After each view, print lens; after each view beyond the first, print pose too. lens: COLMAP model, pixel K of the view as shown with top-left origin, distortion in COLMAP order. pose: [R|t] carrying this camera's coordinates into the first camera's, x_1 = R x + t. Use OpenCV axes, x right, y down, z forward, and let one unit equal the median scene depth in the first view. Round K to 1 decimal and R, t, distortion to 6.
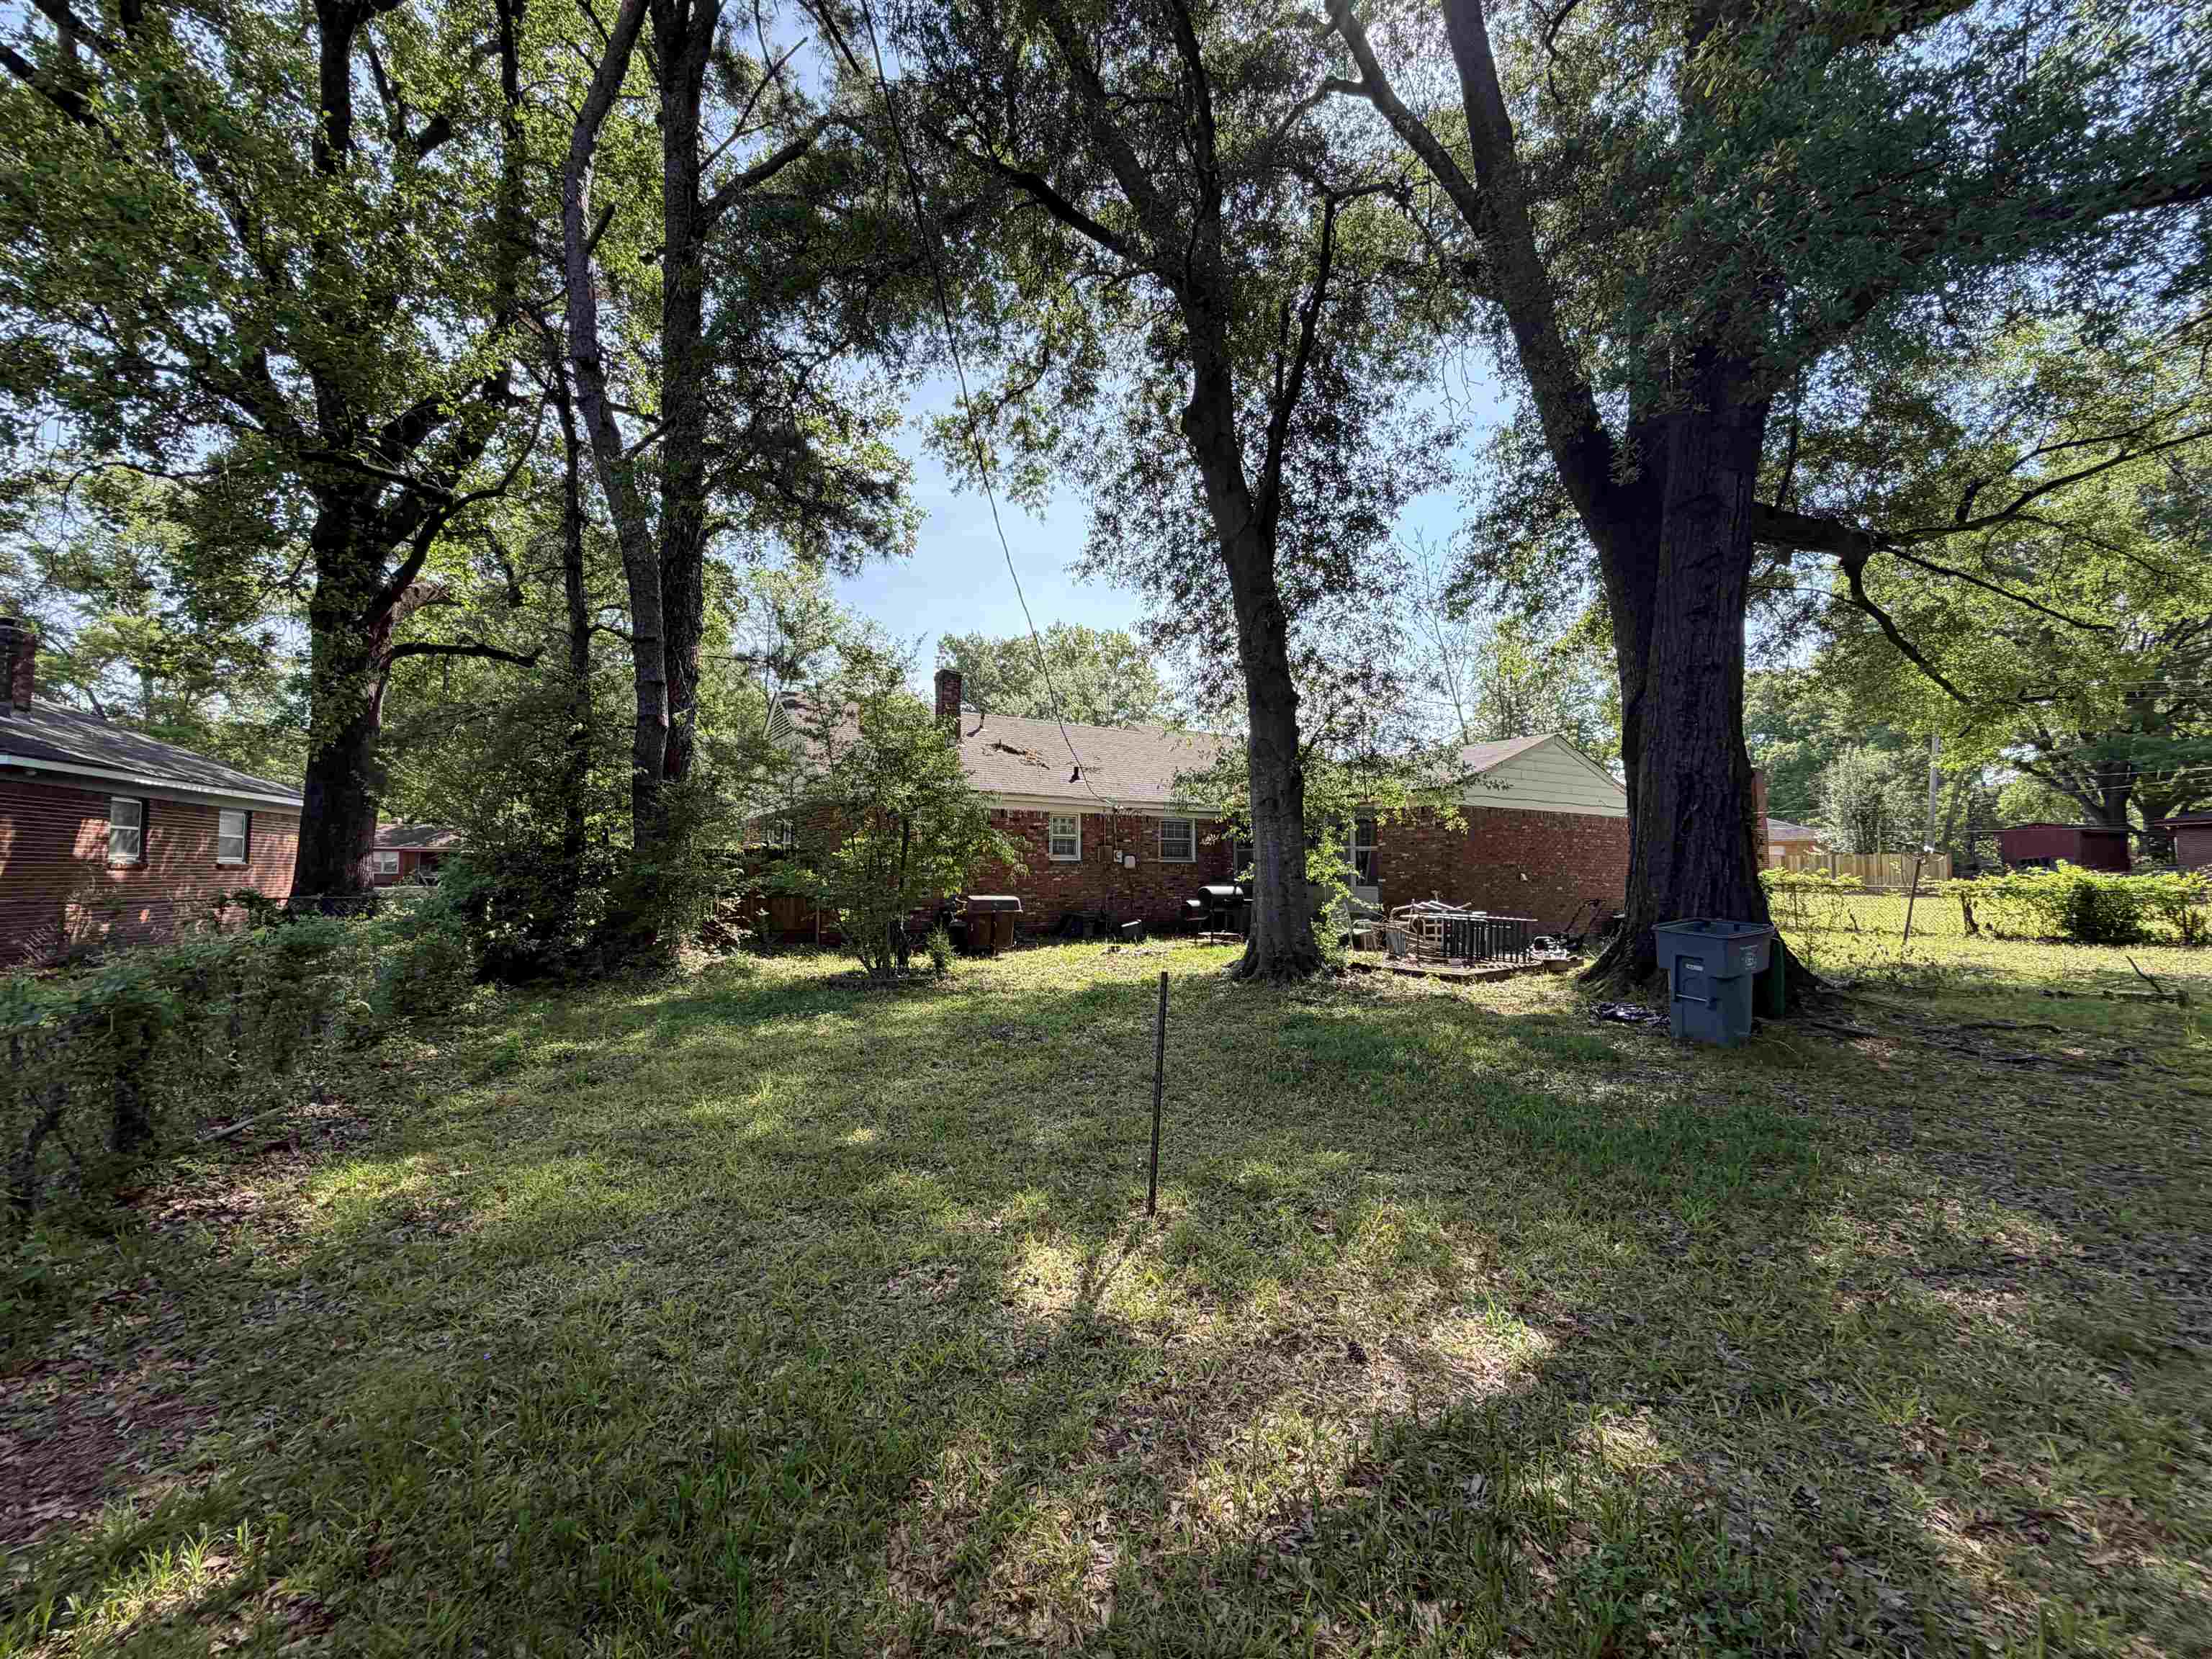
lens RADIAL K [[888.1, 0, 1092.6], [0, 888.1, 831.6], [0, 0, 1]] dist [0.000185, -0.000023]
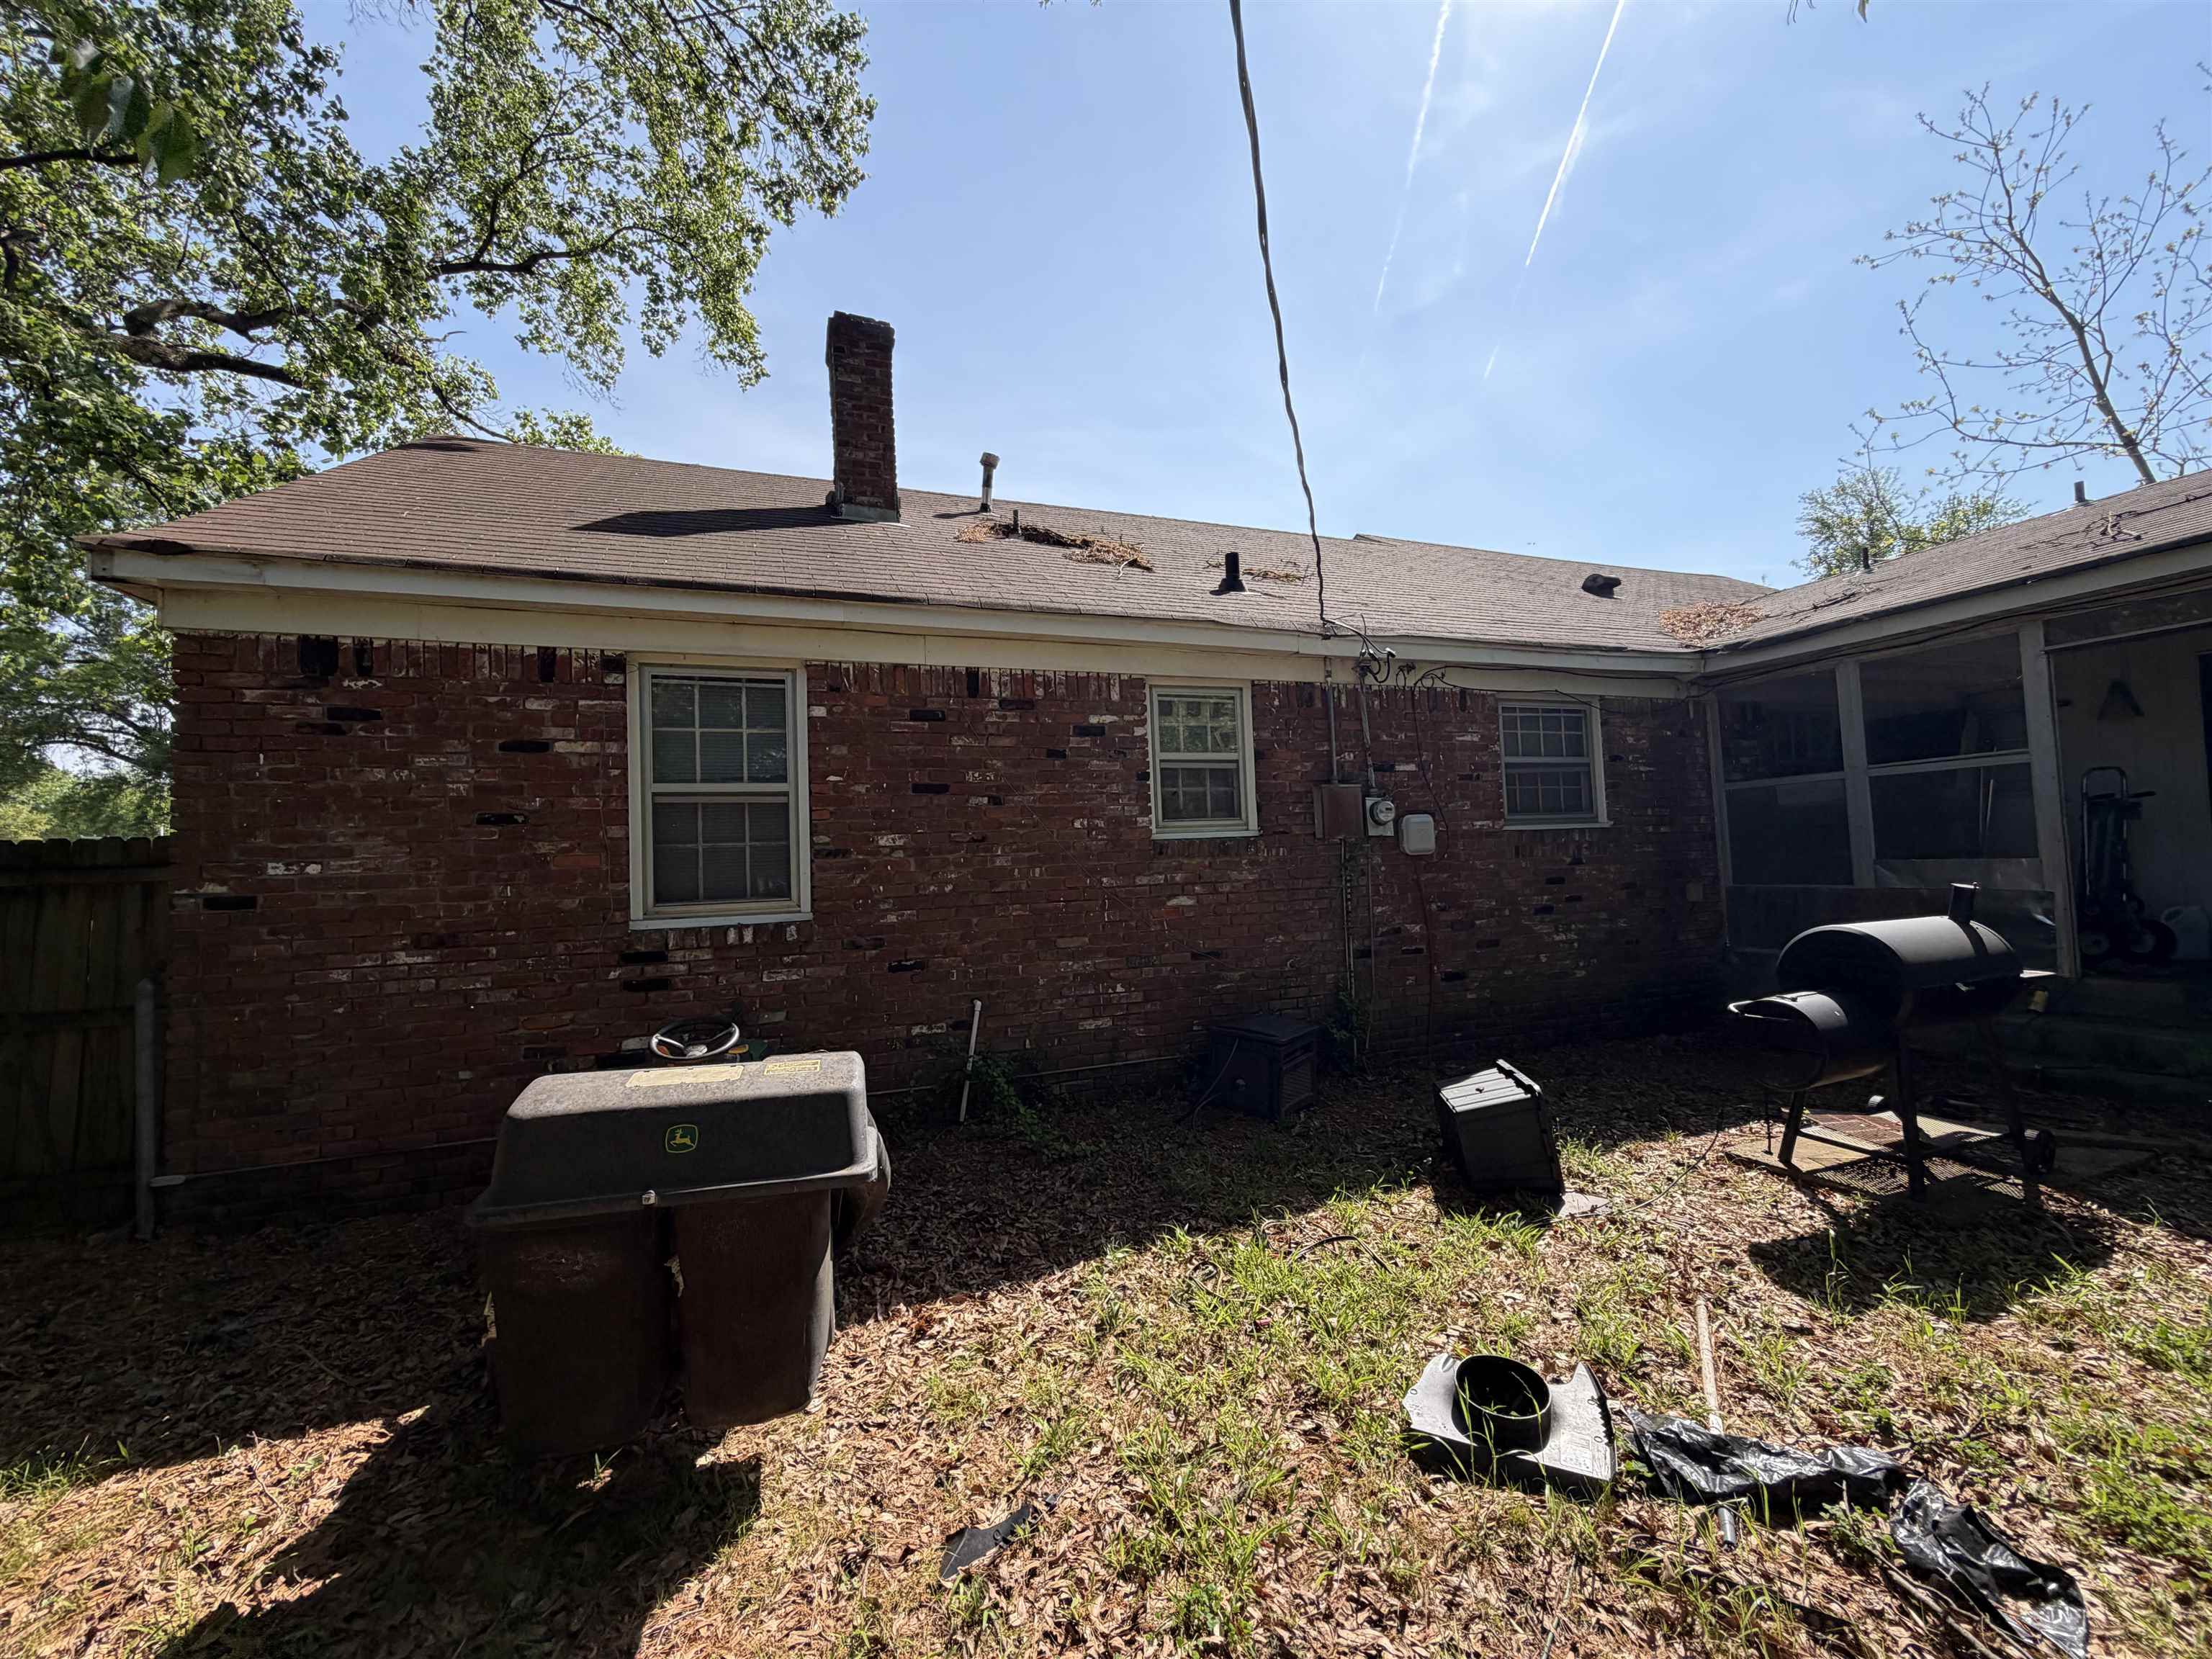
lens RADIAL K [[888.1, 0, 1091.8], [0, 888.1, 831.0], [0, 0, 1]] dist [0.000185, -0.000023]
pose [[0.976588, -0.048881, -0.209490, -0.006831], [0.050597, 0.998715, 0.002836, 0.034533], [0.209082, -0.013369, 0.977807, 0.873939]]
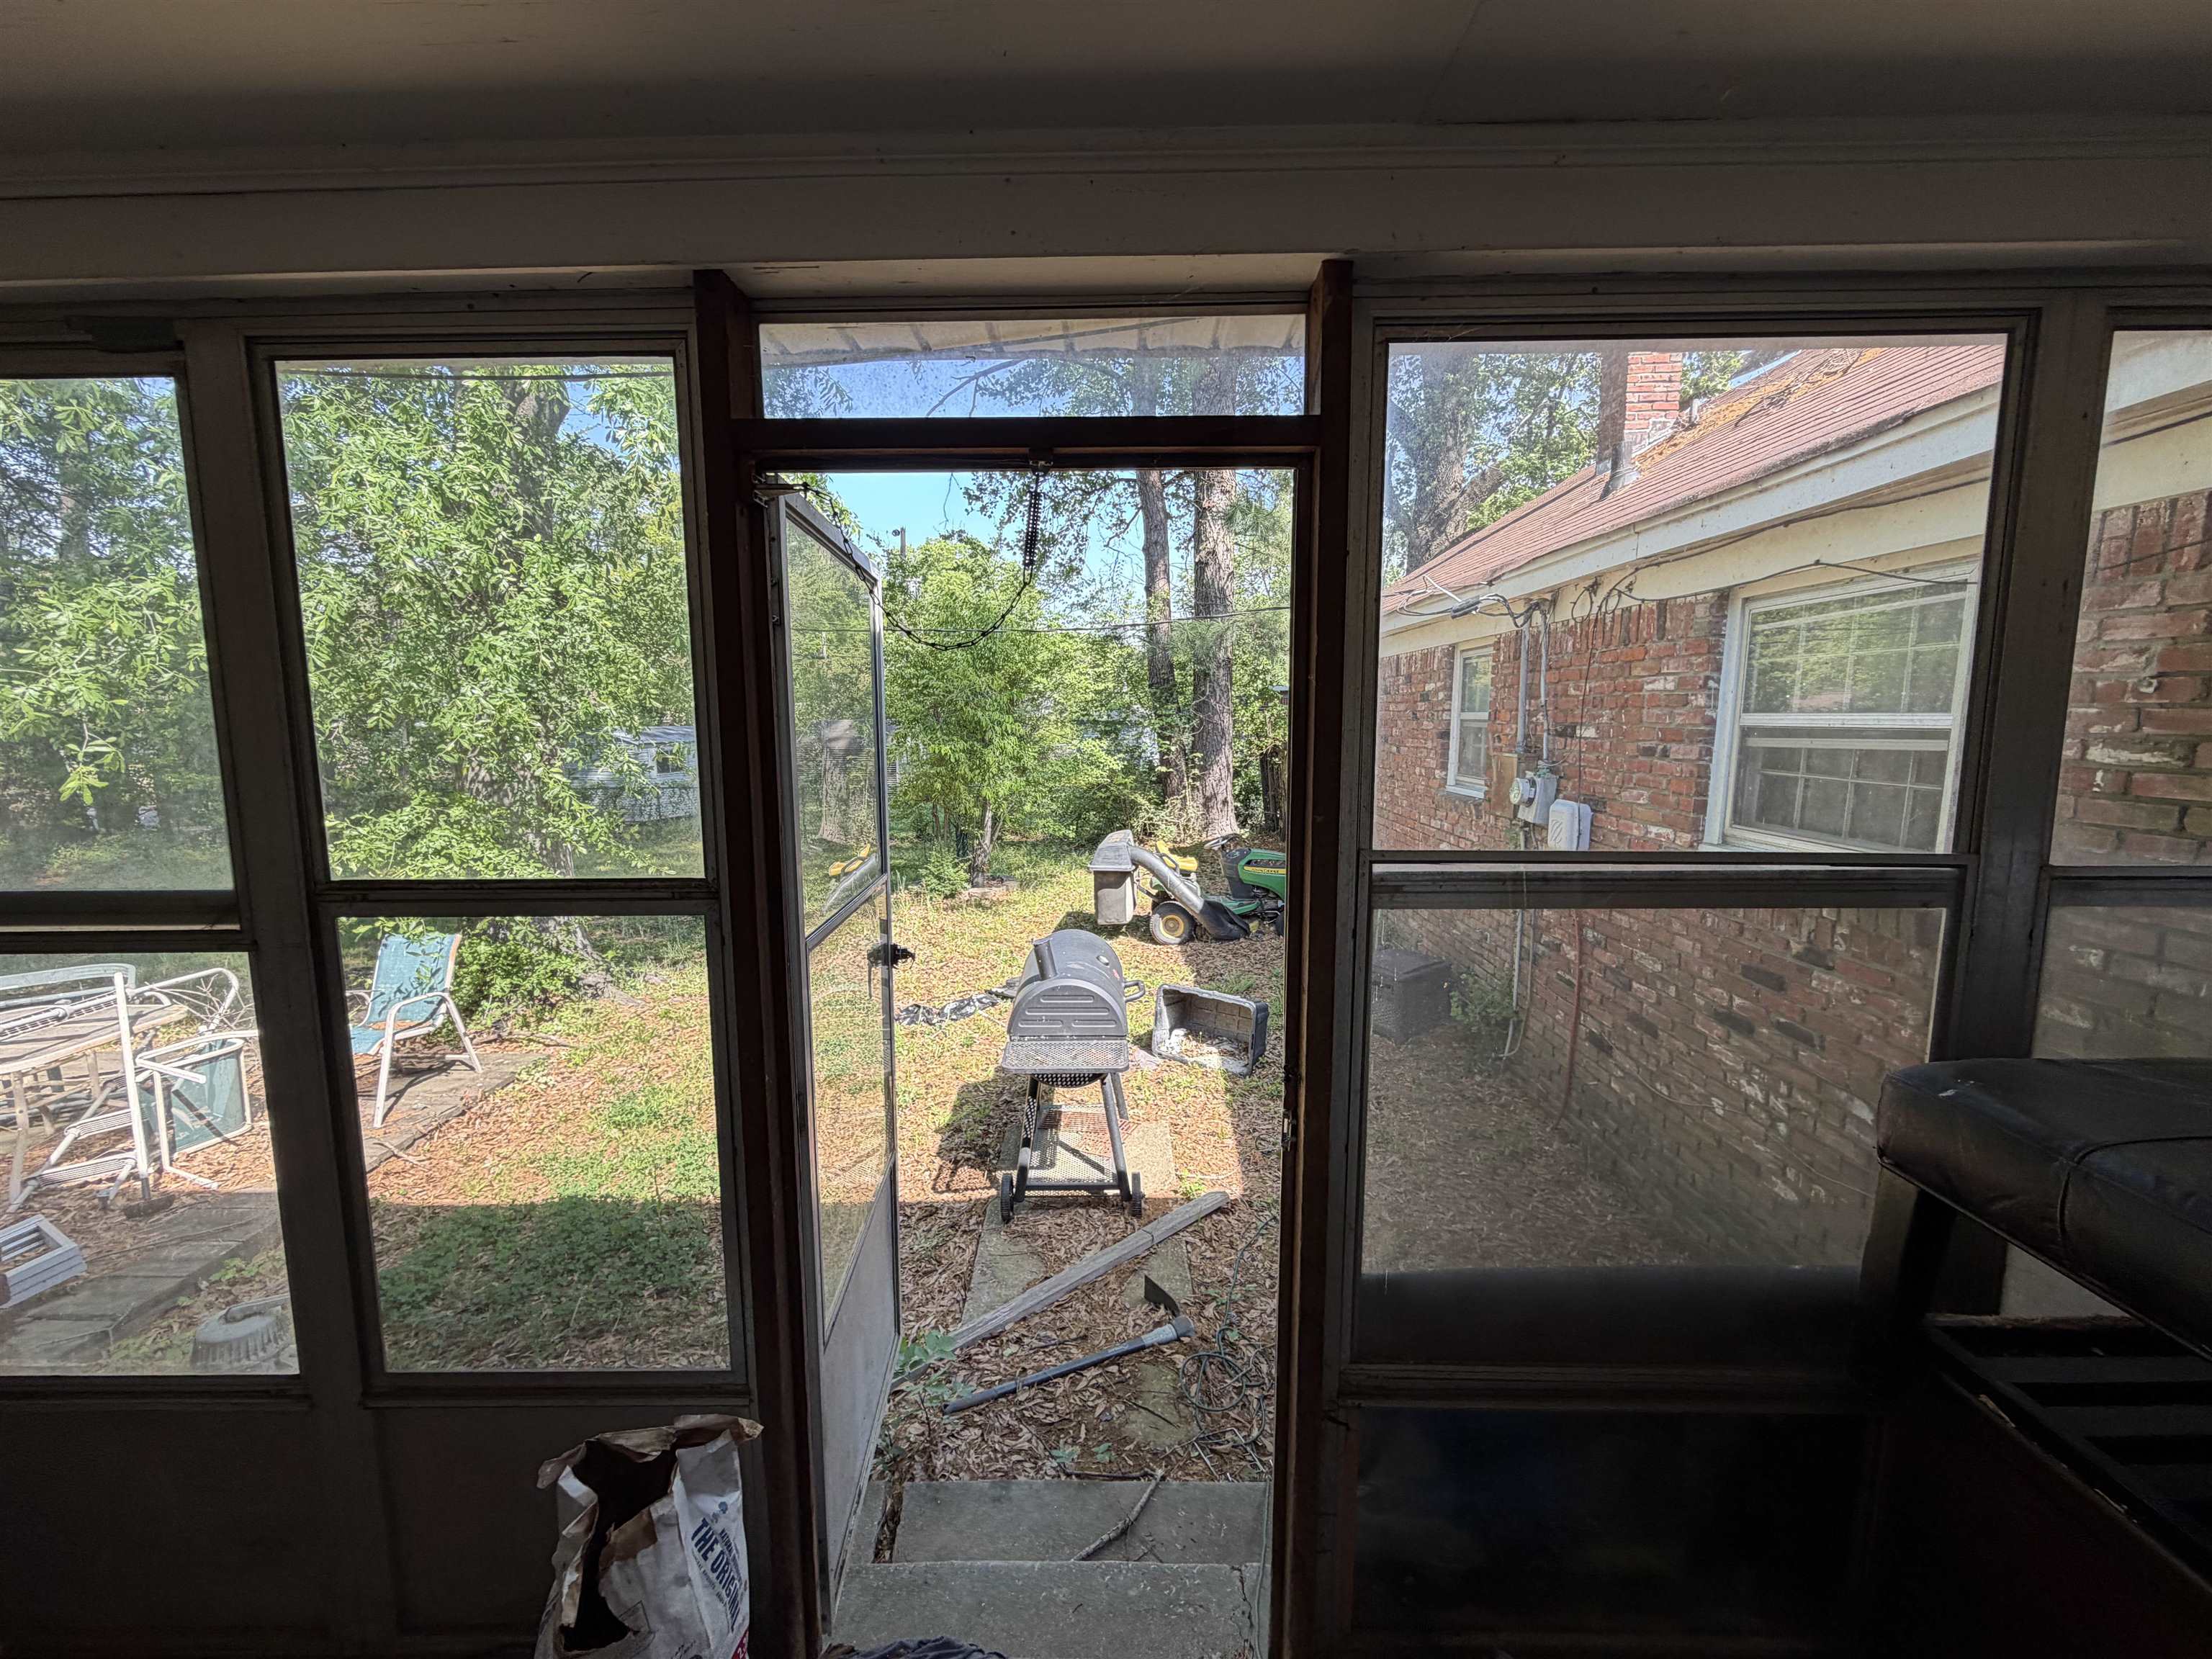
lens RADIAL K [[888.1, 0, 1104.7], [0, 888.1, 825.9], [0, 0, 1]] dist [0.000185, -0.000023]
pose [[-0.550313, 0.099859, -0.828965, 0.382377], [0.029000, 0.994509, 0.100549, 0.010232], [0.834455, 0.031293, -0.550187, 1.336256]]
